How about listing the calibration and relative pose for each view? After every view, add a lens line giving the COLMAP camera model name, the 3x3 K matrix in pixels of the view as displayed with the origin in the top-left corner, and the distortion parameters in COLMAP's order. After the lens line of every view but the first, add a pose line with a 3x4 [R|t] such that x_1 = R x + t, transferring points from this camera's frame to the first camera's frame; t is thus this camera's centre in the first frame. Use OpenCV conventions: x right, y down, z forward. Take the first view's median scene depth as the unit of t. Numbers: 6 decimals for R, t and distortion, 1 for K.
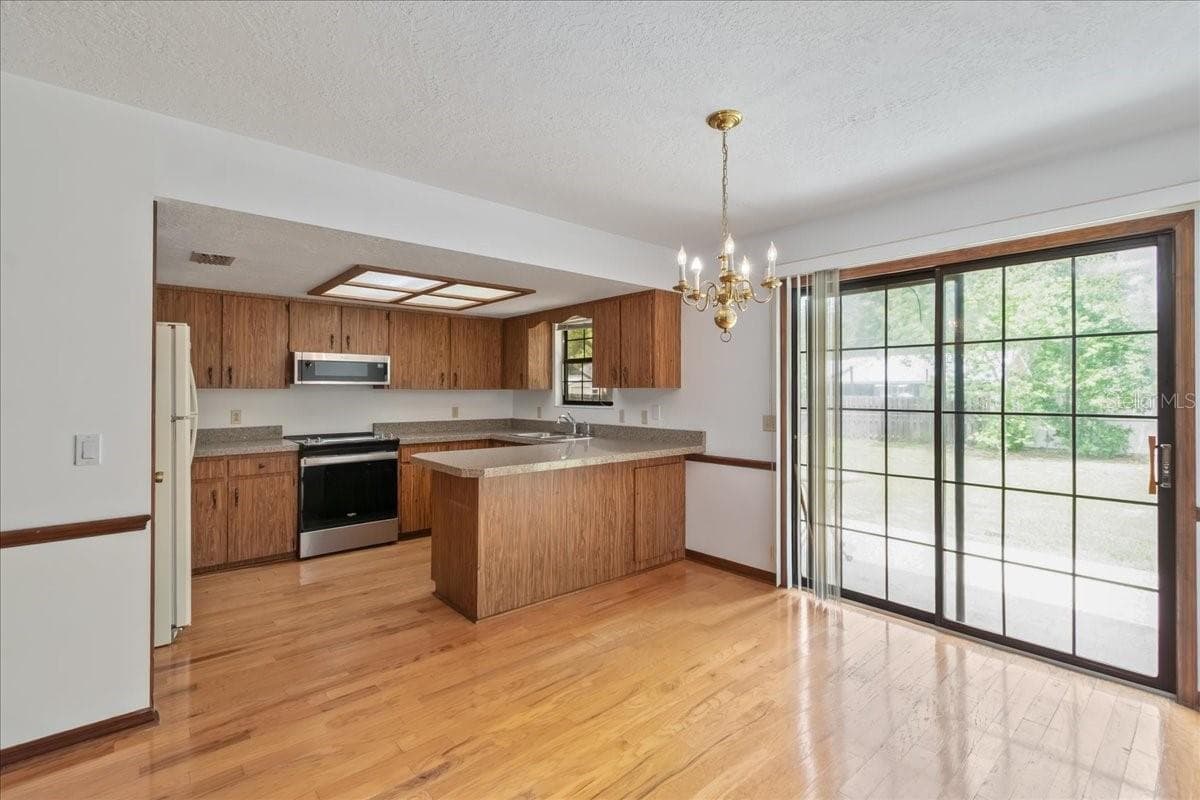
lens RADIAL K [[533.3, 0, 601.5], [0, 533.3, 391.8], [0, 0, 1]] dist [-0.000322, -0.000388]
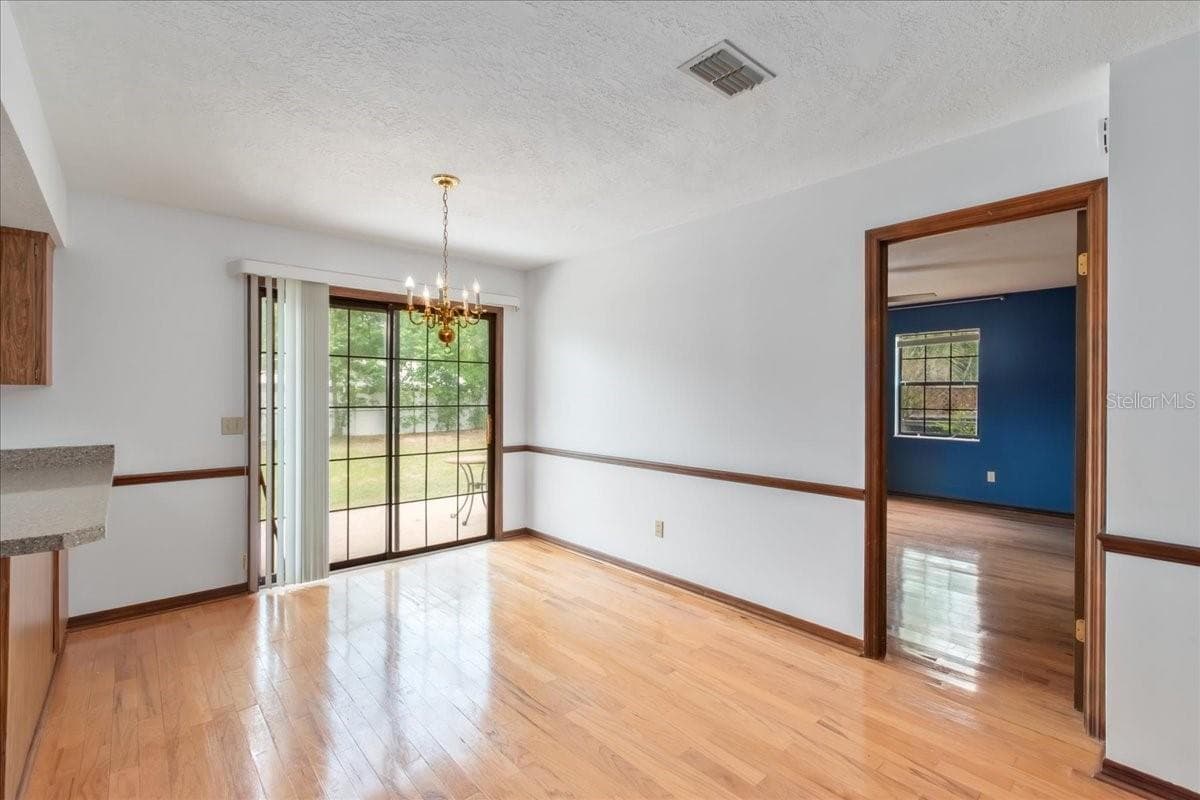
lens RADIAL K [[539.0, 0, 607.3], [0, 539.0, 393.9], [0, 0, 1]] dist [0.001266, 0.000087]
pose [[-0.016286, 0.000133, 0.999867, -0.529754], [-0.002670, 0.999996, -0.000177, 0.001861], [-0.999864, -0.002672, -0.016285, 0.301823]]
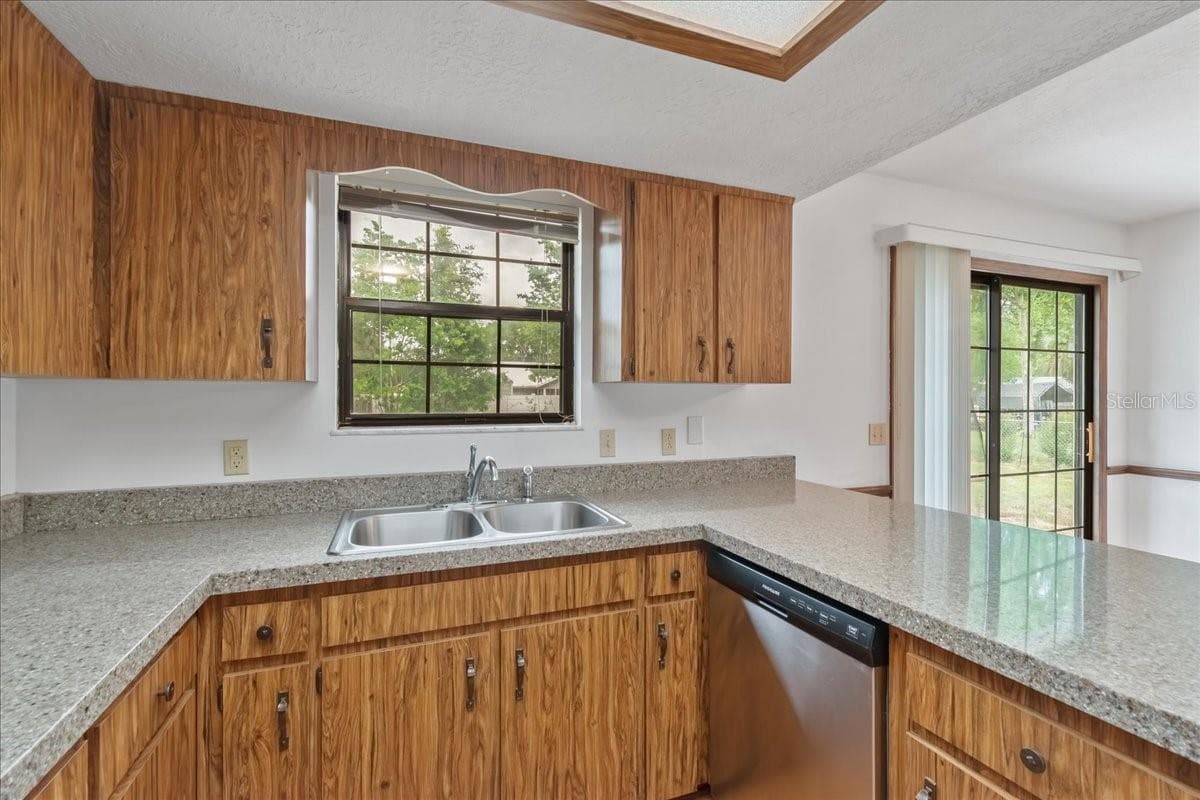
lens RADIAL K [[528.4, 0, 600.0], [0, 528.4, 400.0], [0, 0, 1]] dist [0.000650, -0.000110]
pose [[0.345357, -0.005745, 0.938454, -0.431023], [-0.000116, 0.999981, 0.006164, 0.005362], [-0.938471, -0.002238, 0.345350, 0.927686]]
